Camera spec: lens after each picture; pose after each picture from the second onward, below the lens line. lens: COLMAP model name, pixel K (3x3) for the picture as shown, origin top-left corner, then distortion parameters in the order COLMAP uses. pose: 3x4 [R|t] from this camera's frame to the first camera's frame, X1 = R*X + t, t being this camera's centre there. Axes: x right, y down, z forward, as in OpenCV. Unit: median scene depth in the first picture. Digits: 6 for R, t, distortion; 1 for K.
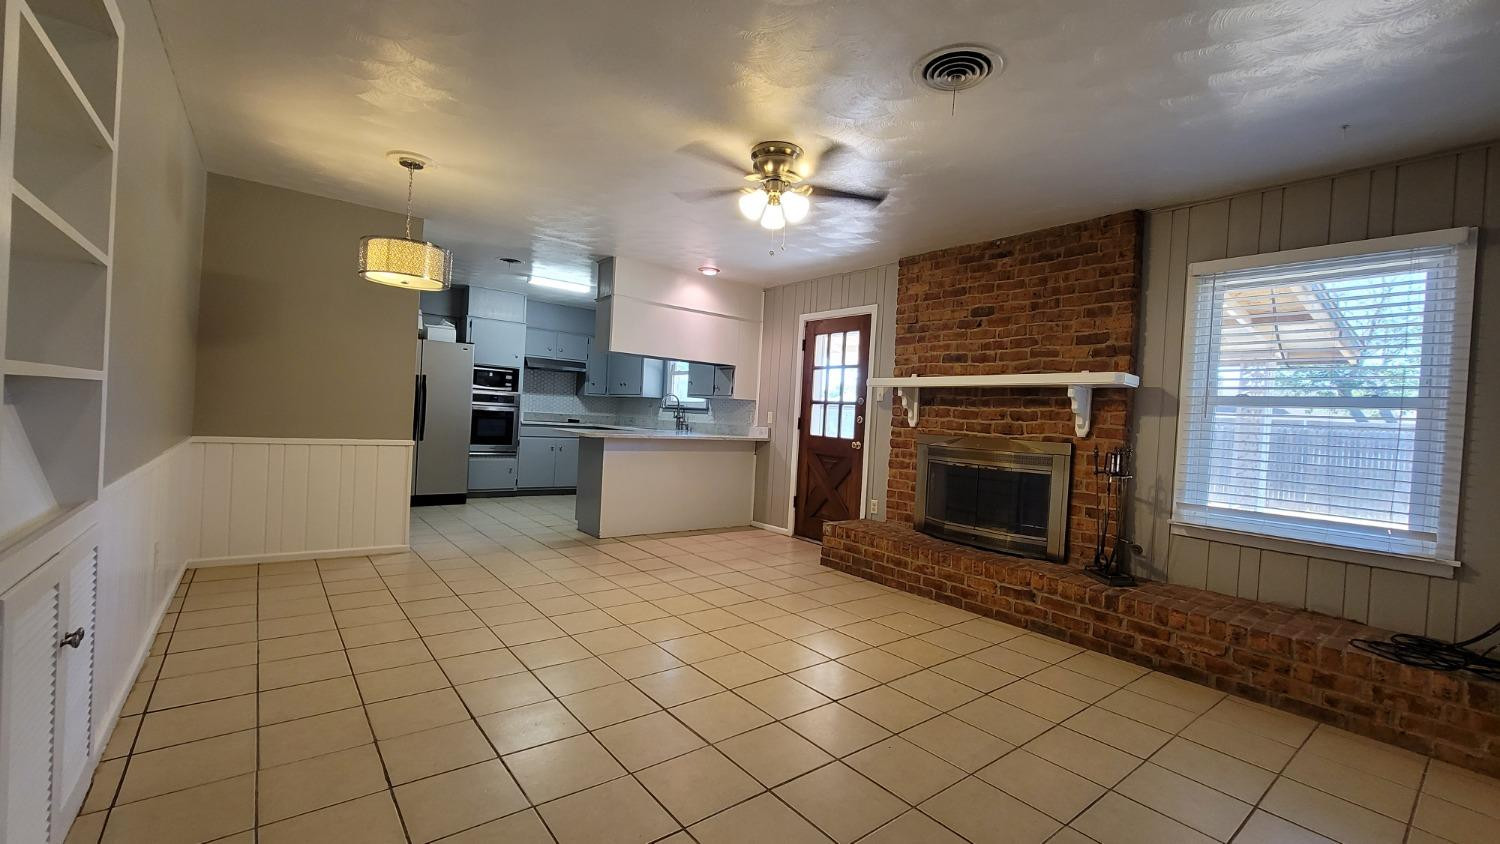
lens RADIAL K [[613.8, 0, 756.4], [0, 613.8, 428.1], [0, 0, 1]] dist [-0.006233, 0.002846]
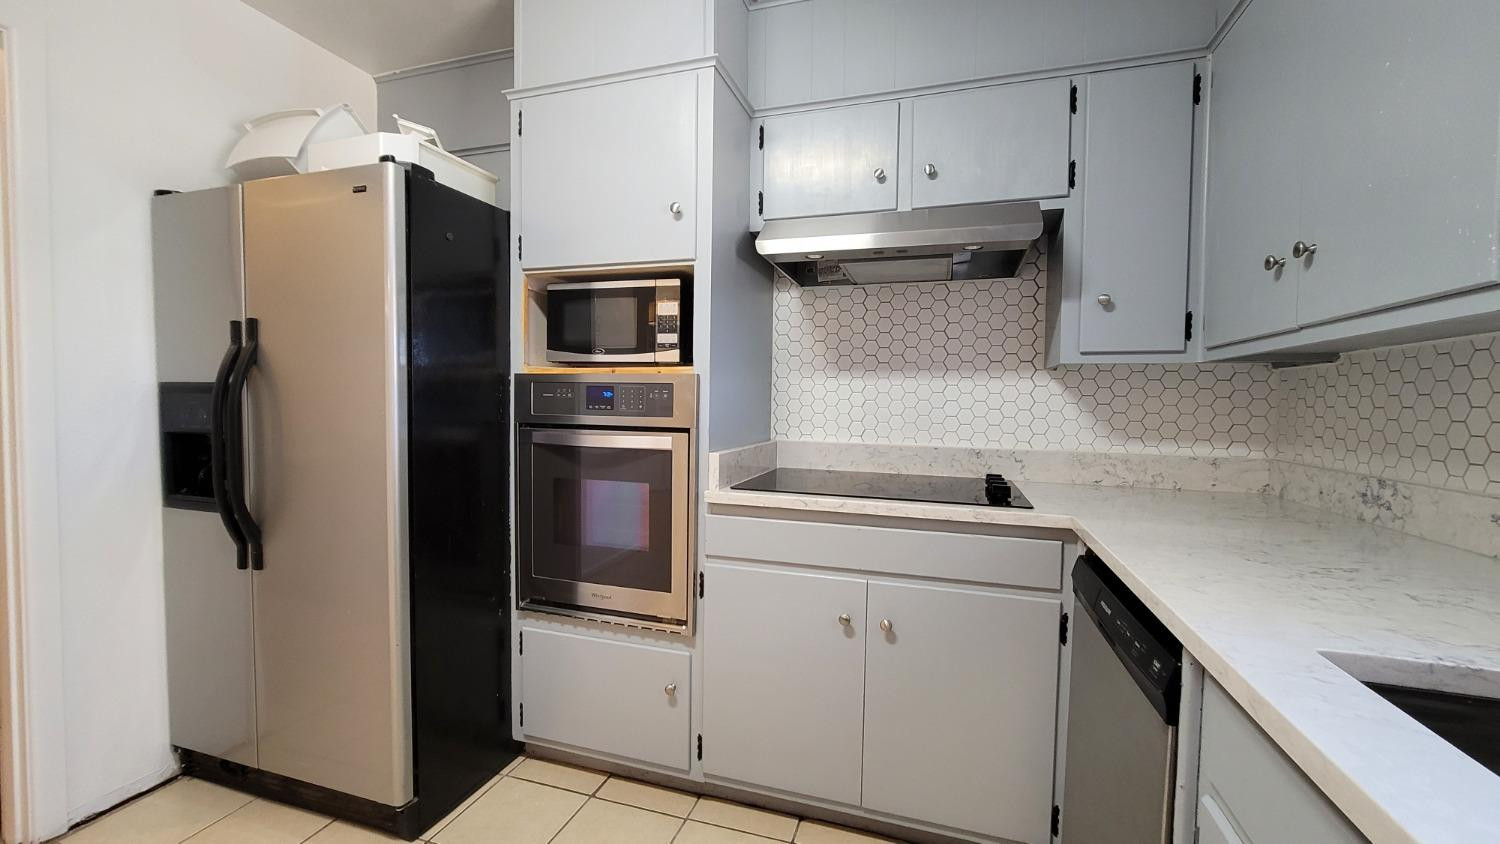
lens RADIAL K [[613.8, 0, 758.7], [0, 613.8, 425.5], [0, 0, 1]] dist [-0.006233, 0.002846]
pose [[0.545145, -0.013781, -0.838229, -0.284189], [-0.000353, 0.999861, -0.016667, -0.050554], [0.838342, 0.009382, 0.545064, 1.410414]]
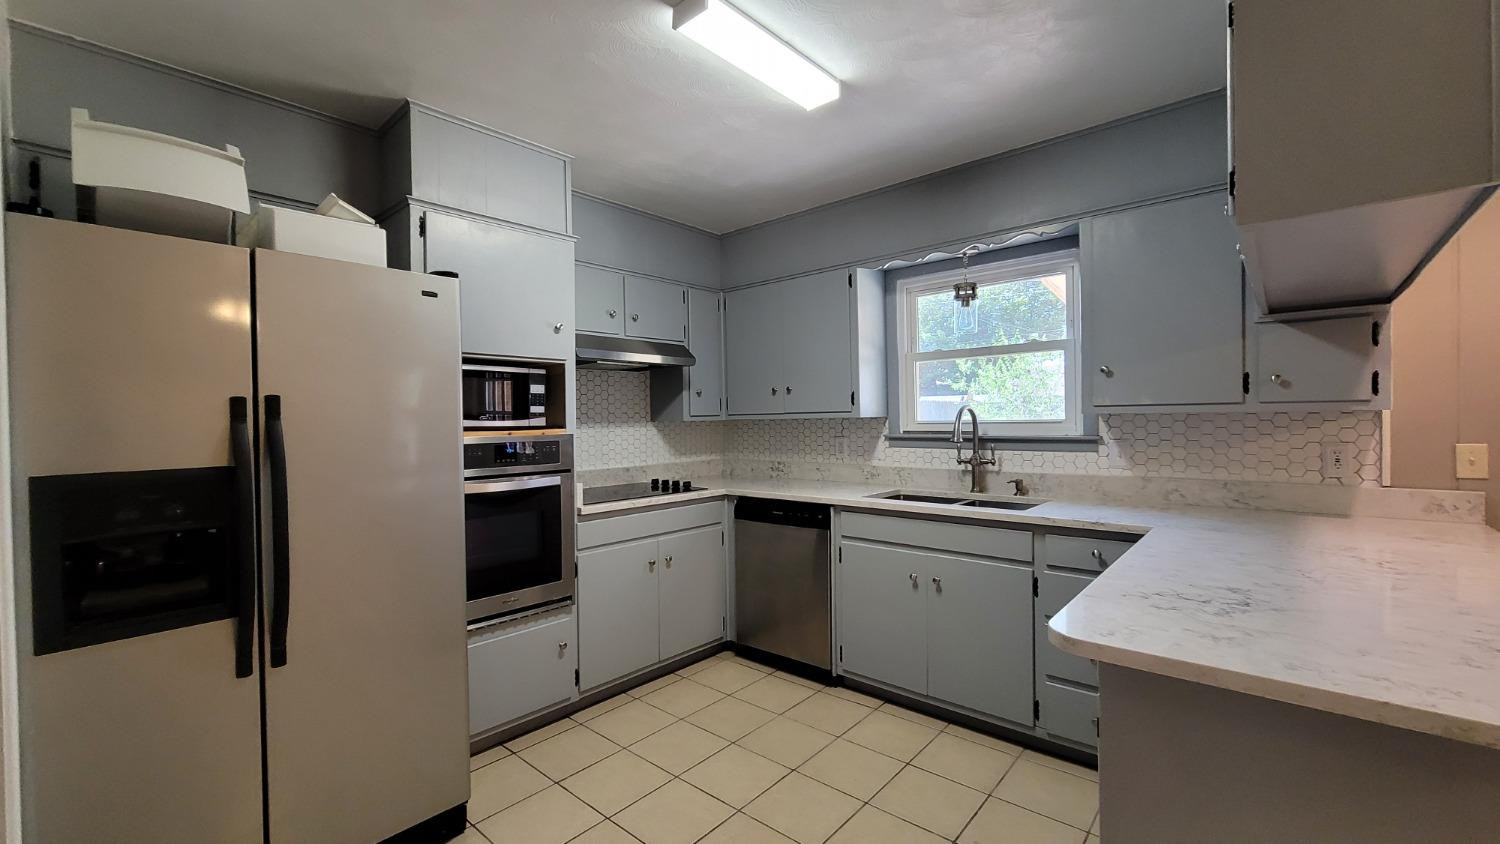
lens RADIAL K [[613.8, 0, 753.3], [0, 613.8, 425.7], [0, 0, 1]] dist [-0.006233, 0.002846]
pose [[0.982719, -0.071123, 0.170896, -0.539378], [0.071581, 0.997429, 0.003492, -0.084660], [-0.170705, 0.008802, 0.985283, 0.992294]]
